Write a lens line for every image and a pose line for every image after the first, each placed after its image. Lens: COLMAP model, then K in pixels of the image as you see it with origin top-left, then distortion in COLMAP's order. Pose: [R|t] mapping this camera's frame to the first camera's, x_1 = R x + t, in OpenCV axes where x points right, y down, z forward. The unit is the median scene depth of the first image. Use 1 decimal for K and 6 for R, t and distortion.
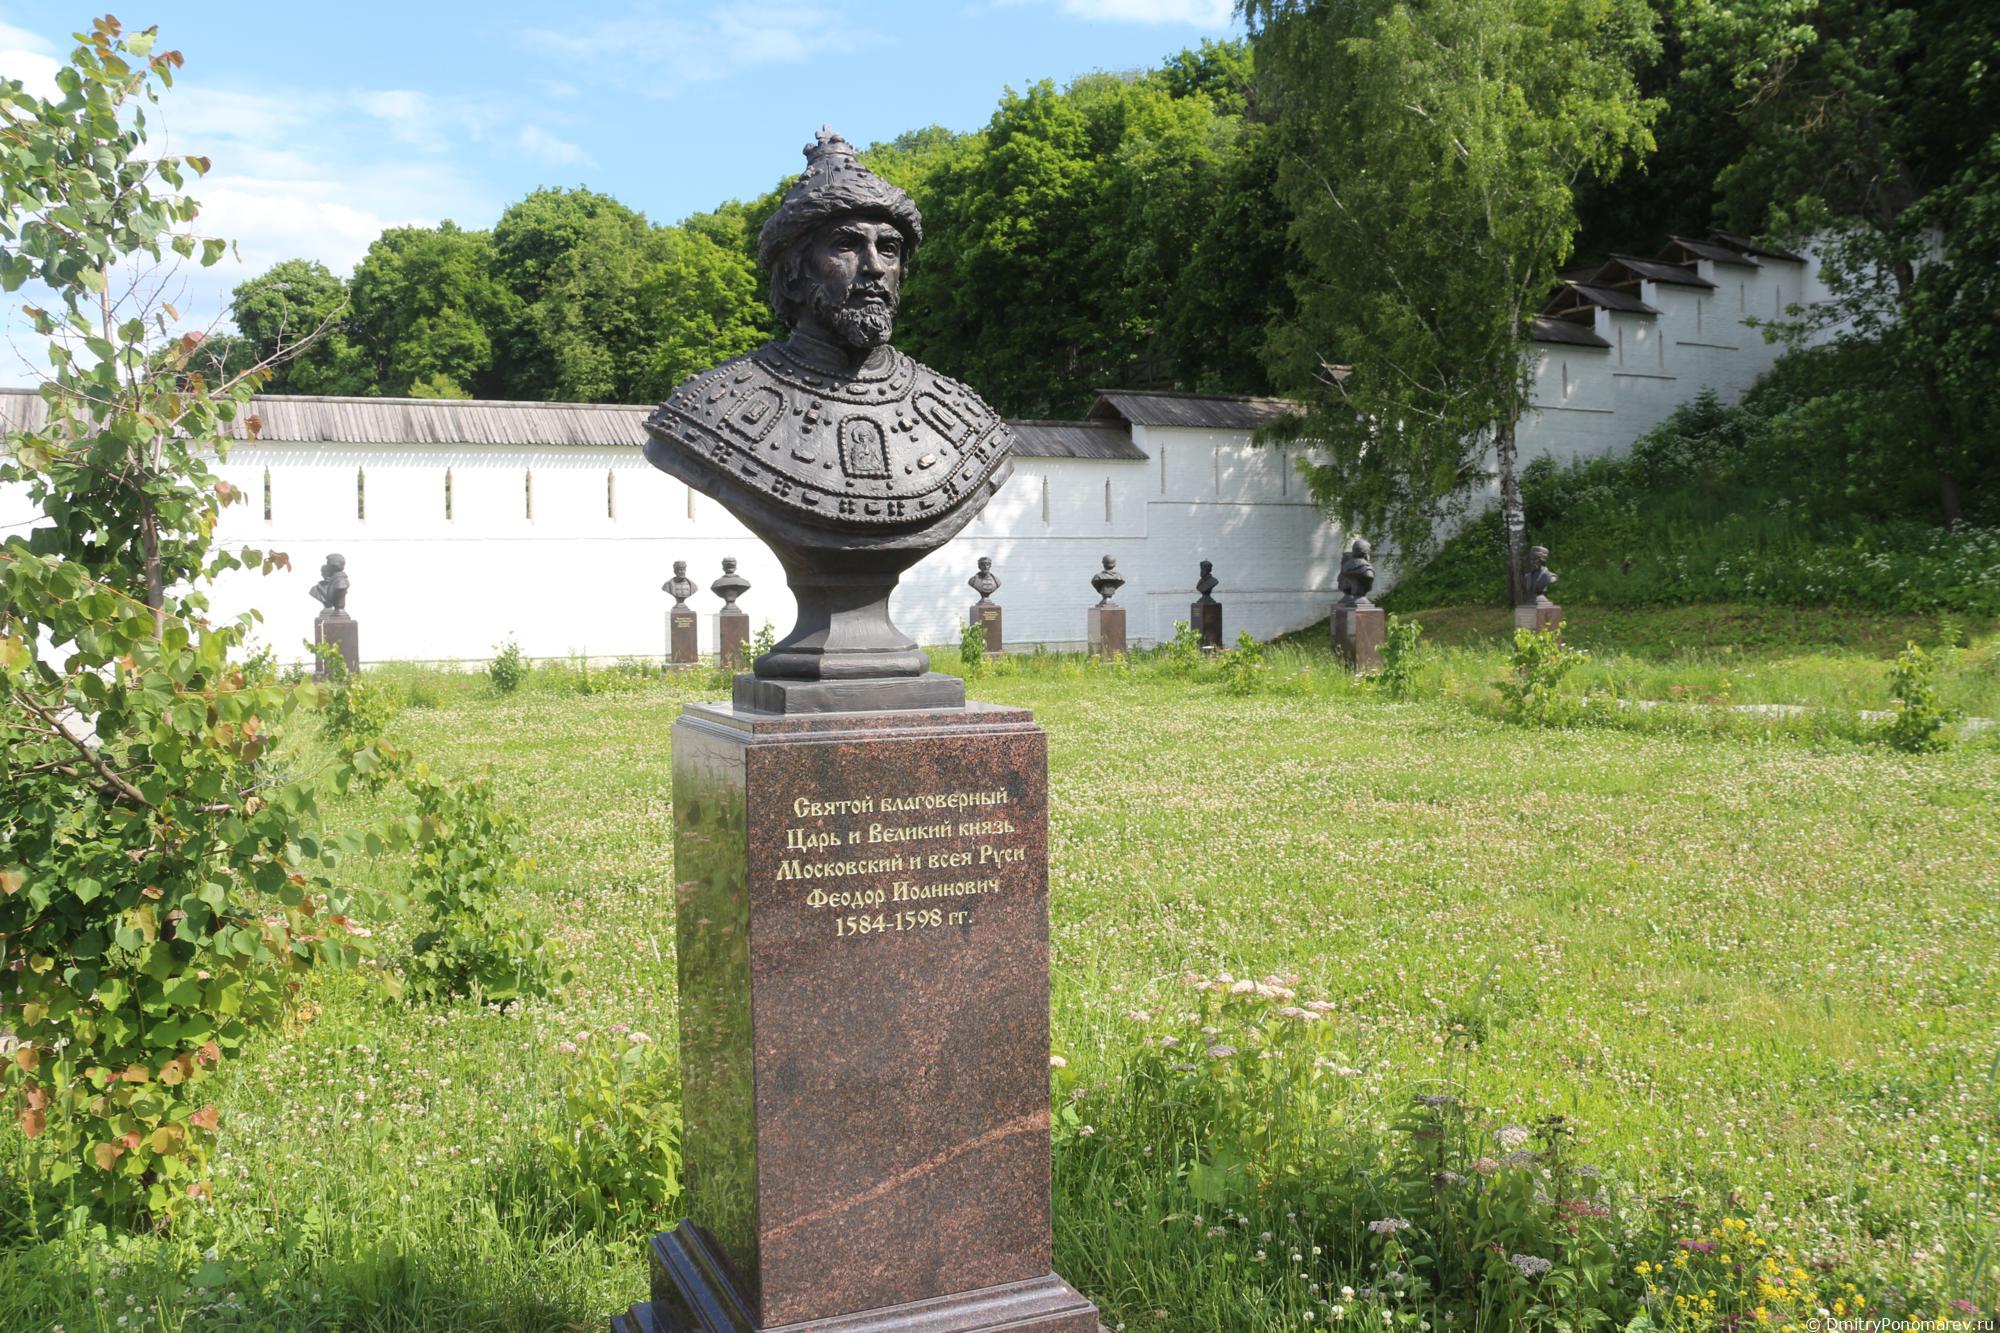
lens RADIAL K [[1609.5, 0, 971.8], [0, 1609.5, 617.5], [0, 0, 1]] dist [-0.245709, 0.366494]
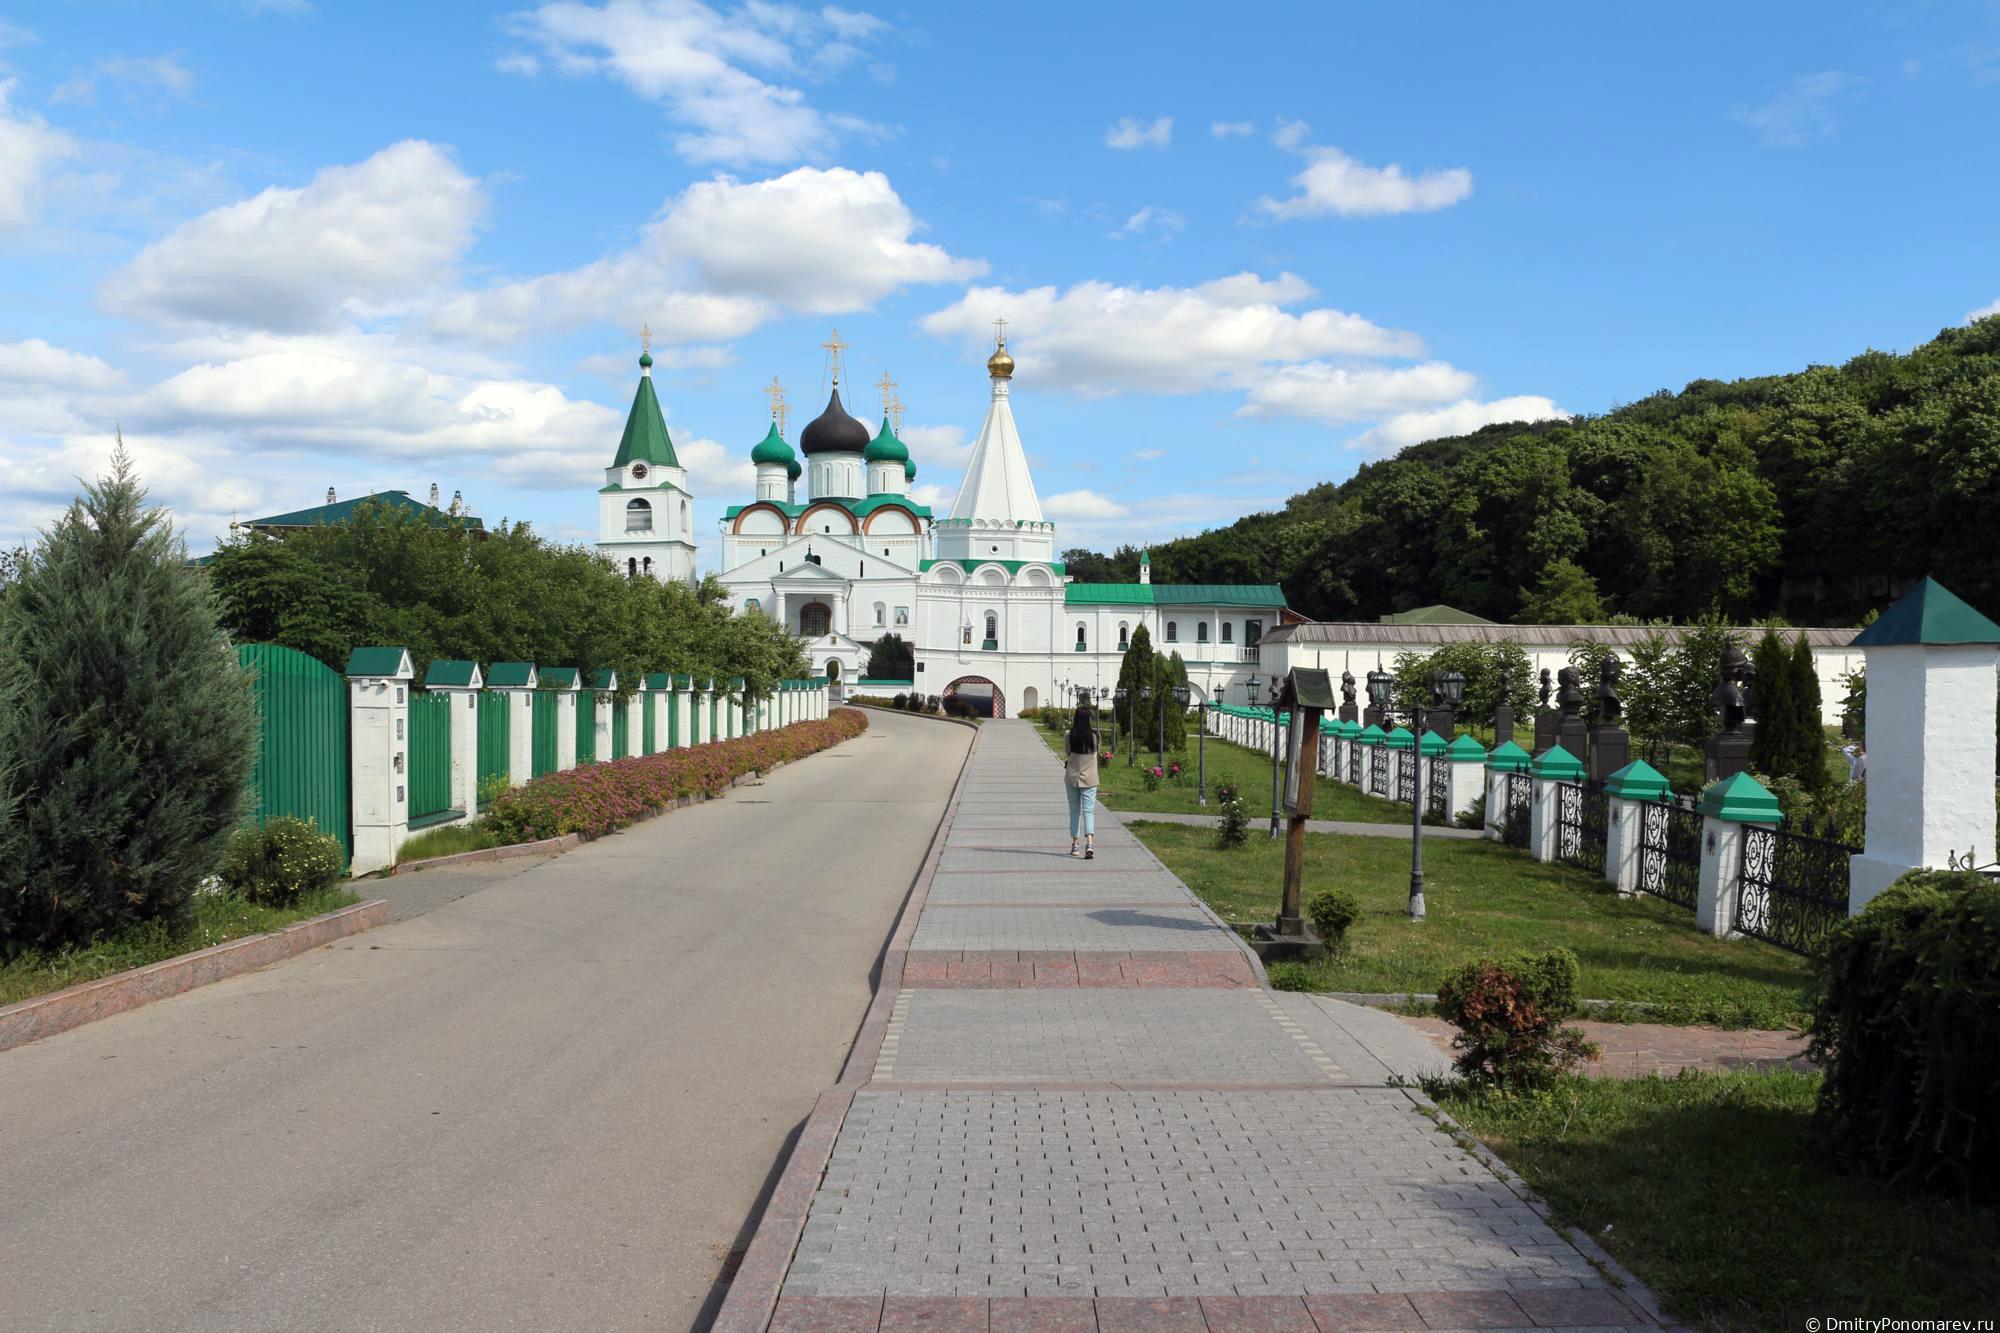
lens RADIAL K [[1657.2, 0, 979.6], [0, 1657.2, 691.2], [0, 0, 1]] dist [-0.174398, 0.141379]
pose [[0.888385, 0.022989, -0.458524, -0.108729], [-0.028393, 0.999585, -0.004895, 0.007354], [0.458221, 0.017368, 0.888669, -0.742626]]
